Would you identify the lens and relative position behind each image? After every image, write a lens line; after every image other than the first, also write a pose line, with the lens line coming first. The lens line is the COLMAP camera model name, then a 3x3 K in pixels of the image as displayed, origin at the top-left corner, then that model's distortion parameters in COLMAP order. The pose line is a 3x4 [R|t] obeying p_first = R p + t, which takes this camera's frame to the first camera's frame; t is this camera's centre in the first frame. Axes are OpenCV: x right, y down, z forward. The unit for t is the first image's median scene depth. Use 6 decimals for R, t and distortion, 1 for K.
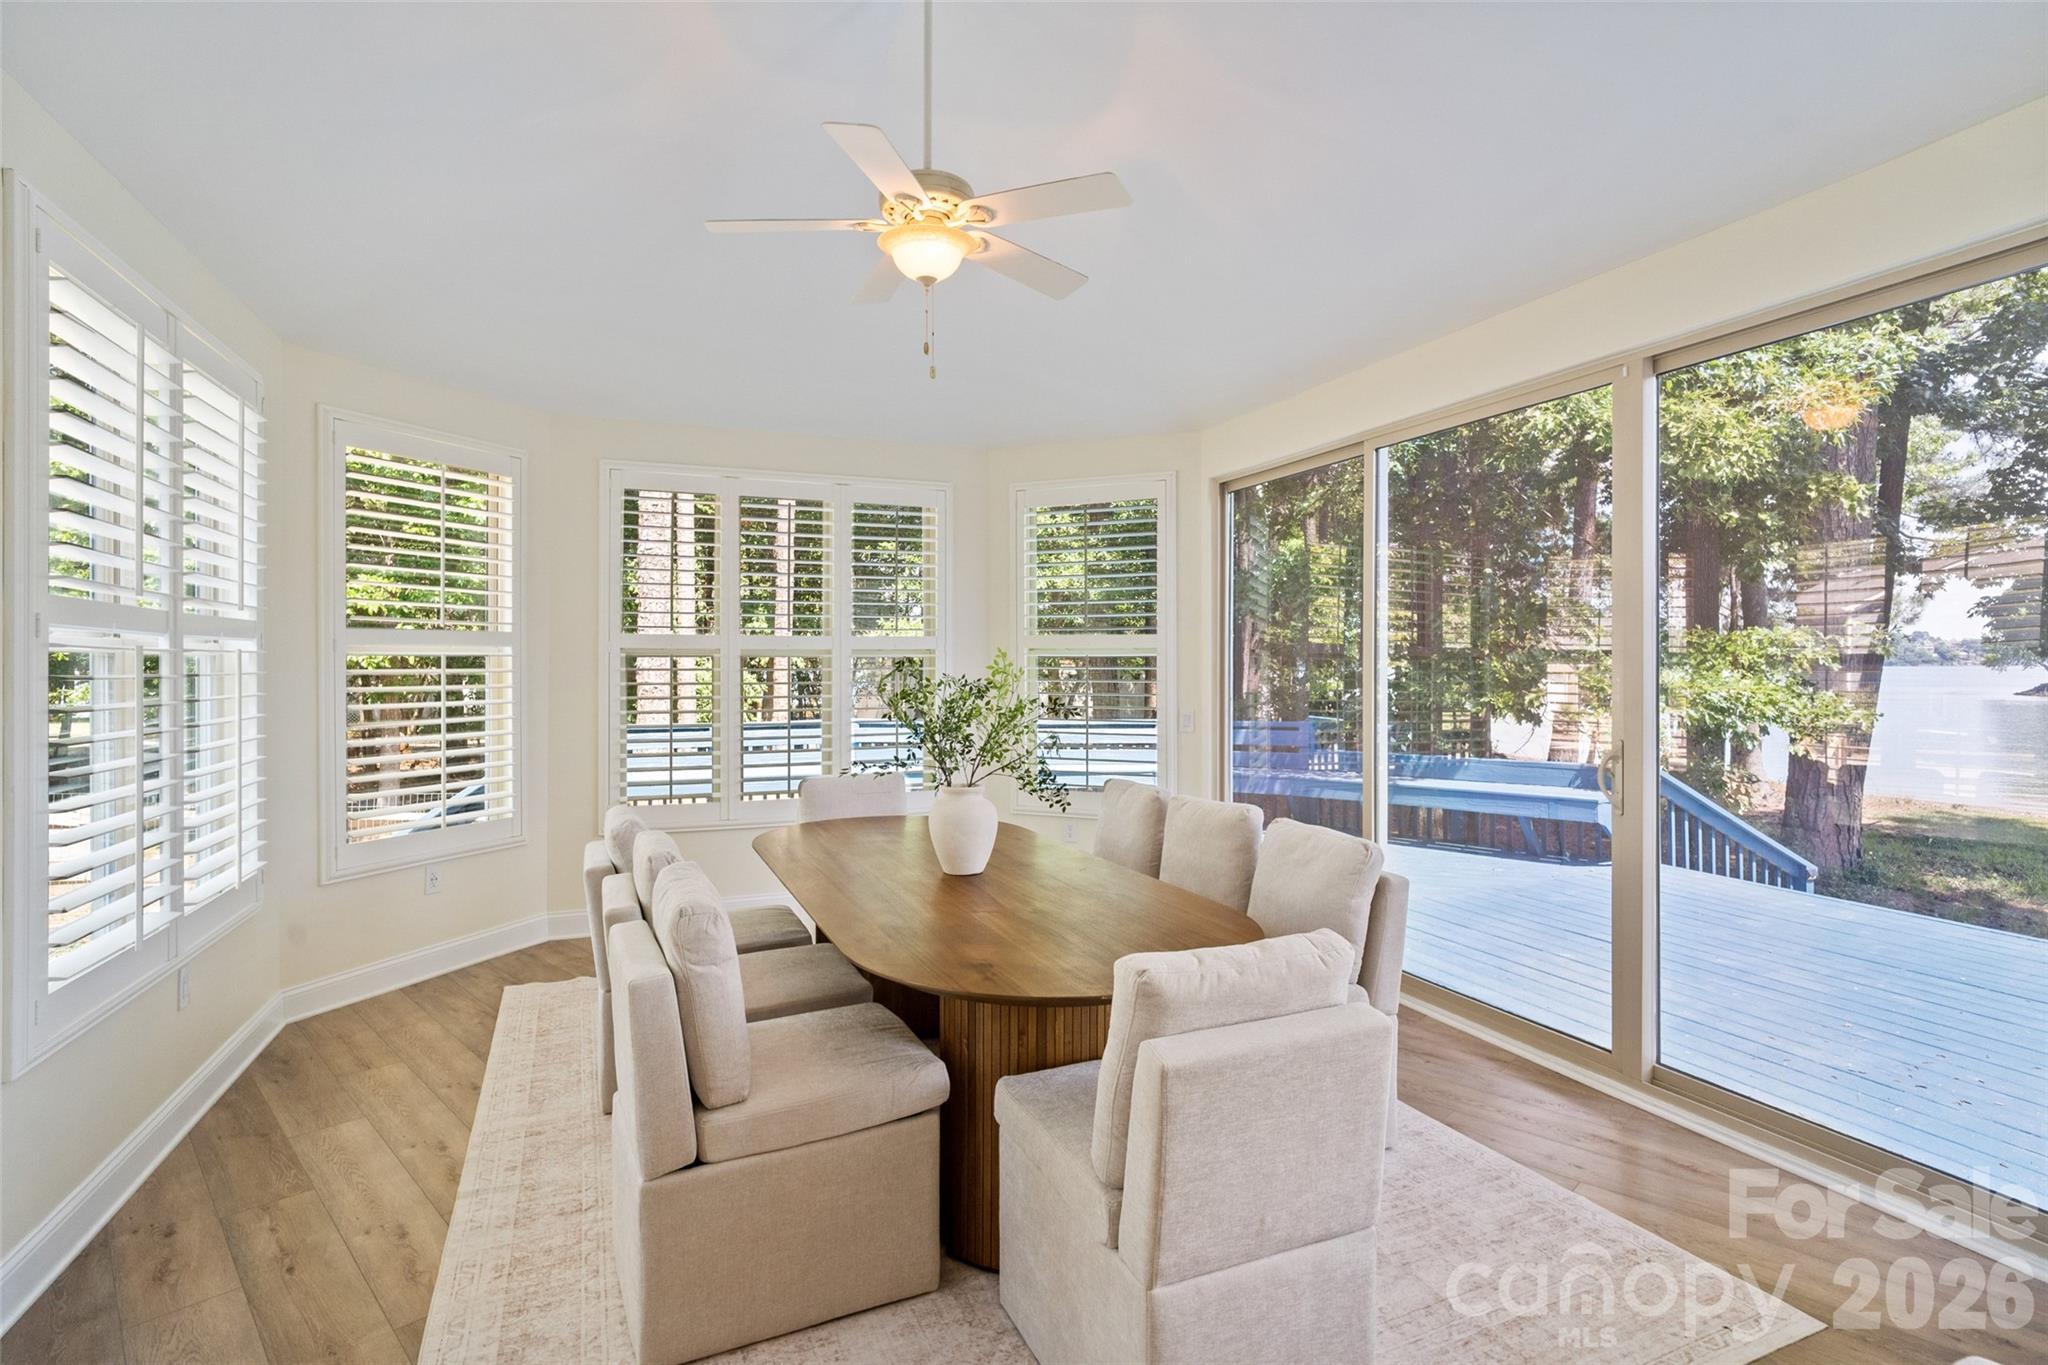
lens RADIAL K [[989.6, 0, 1023.1], [0, 989.6, 677.4], [0, 0, 1]] dist [-0.003671, 0.000156]
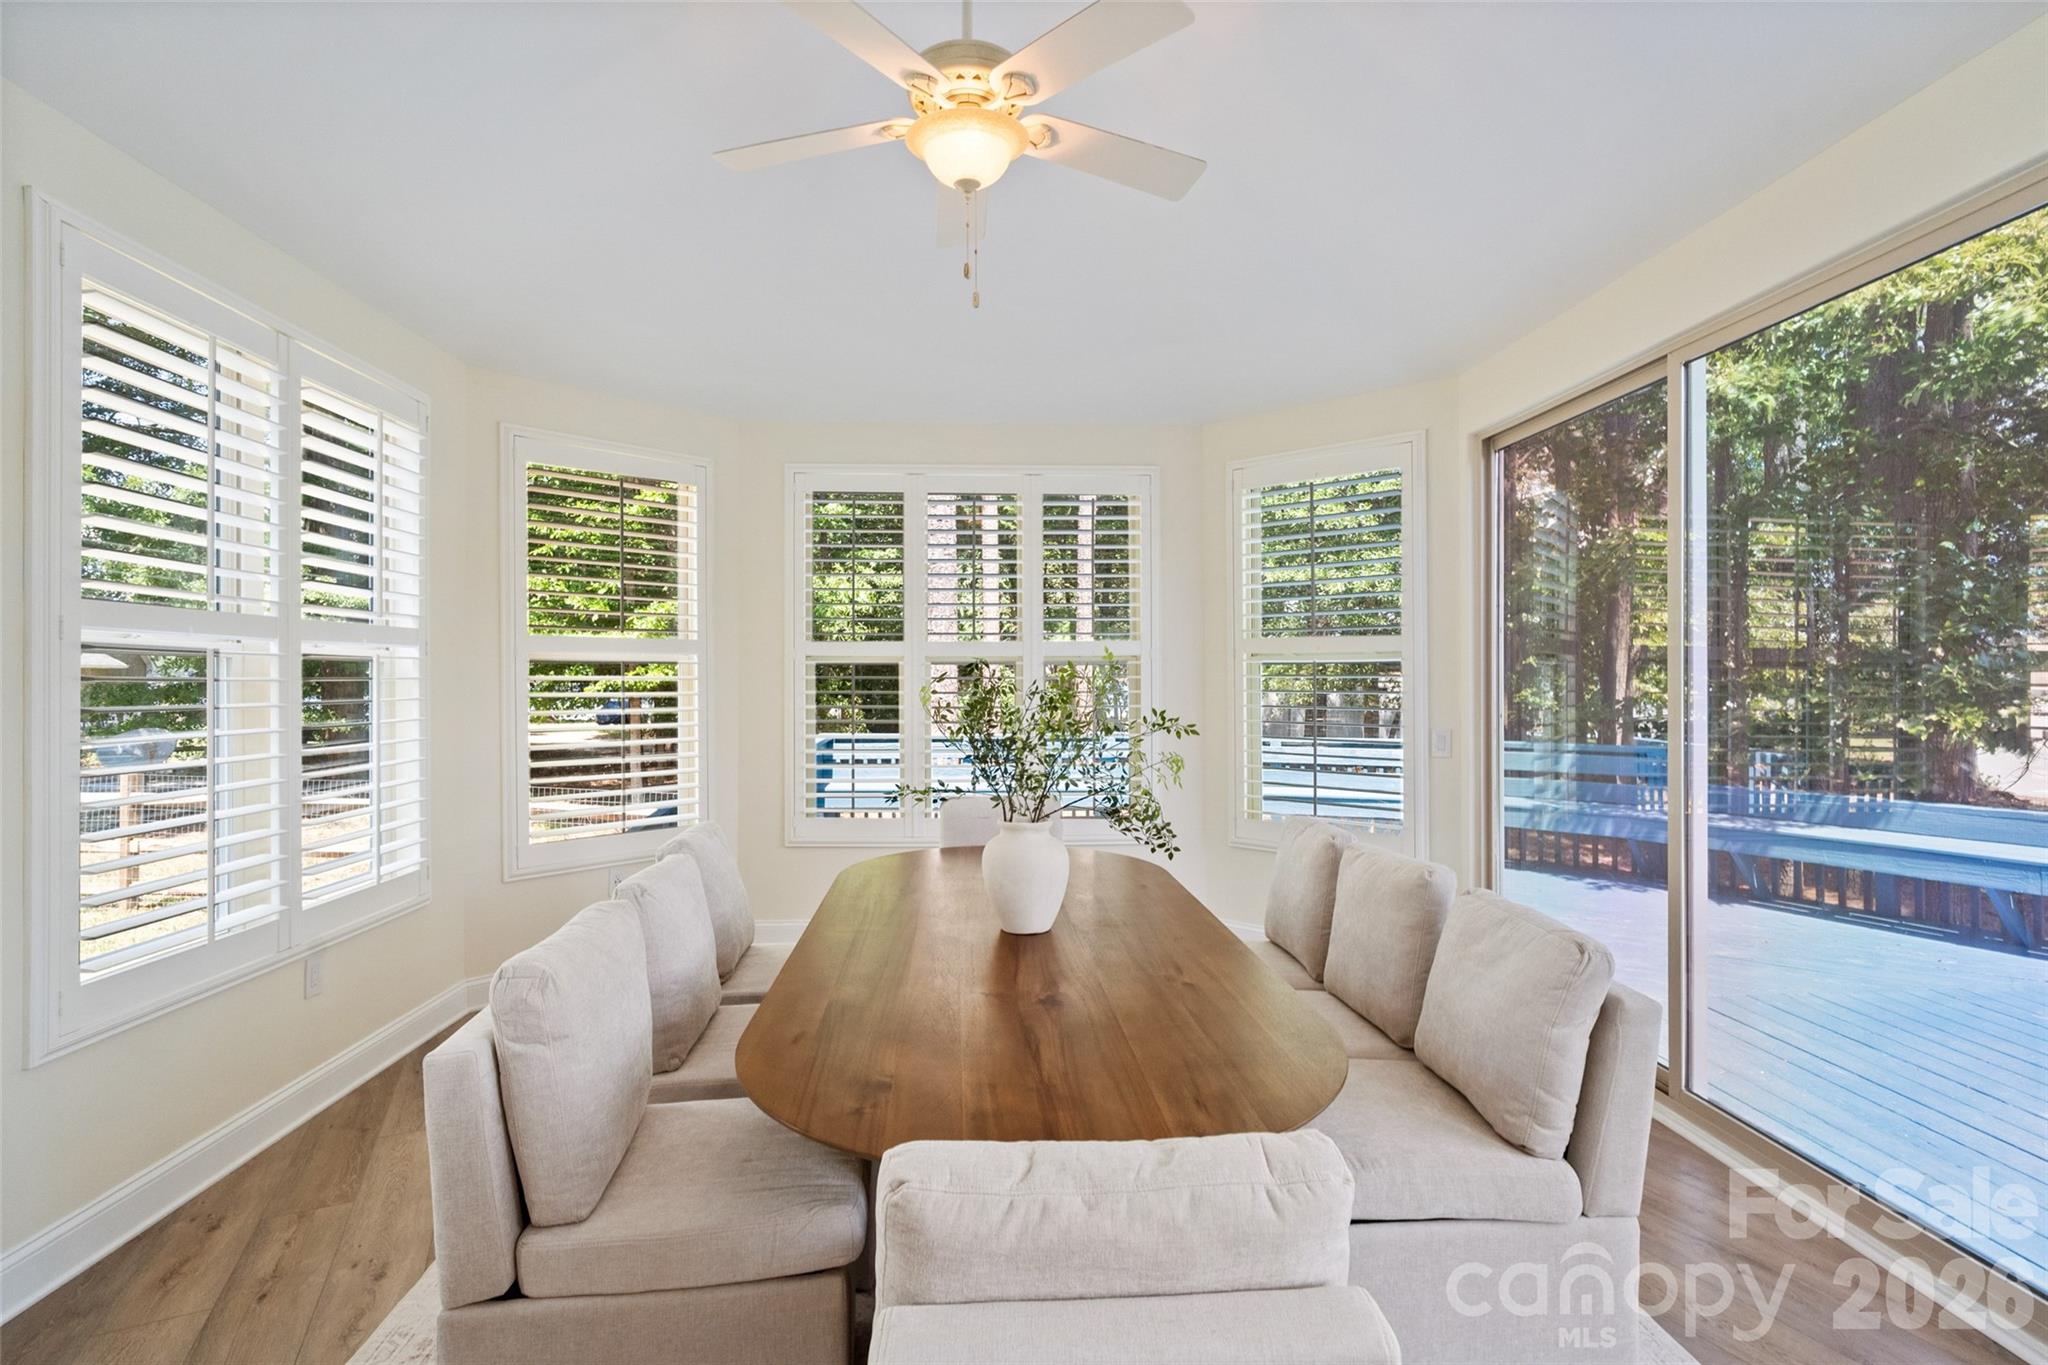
lens RADIAL K [[982.6, 0, 1024.0], [0, 982.6, 682.5], [0, 0, 1]] dist [-0.003643, 0.000141]
pose [[0.942446, 0.001583, -0.334353, 0.215795], [-0.004451, 0.999960, -0.007813, 0.006297], [0.334328, 0.008852, 0.942415, 0.275208]]
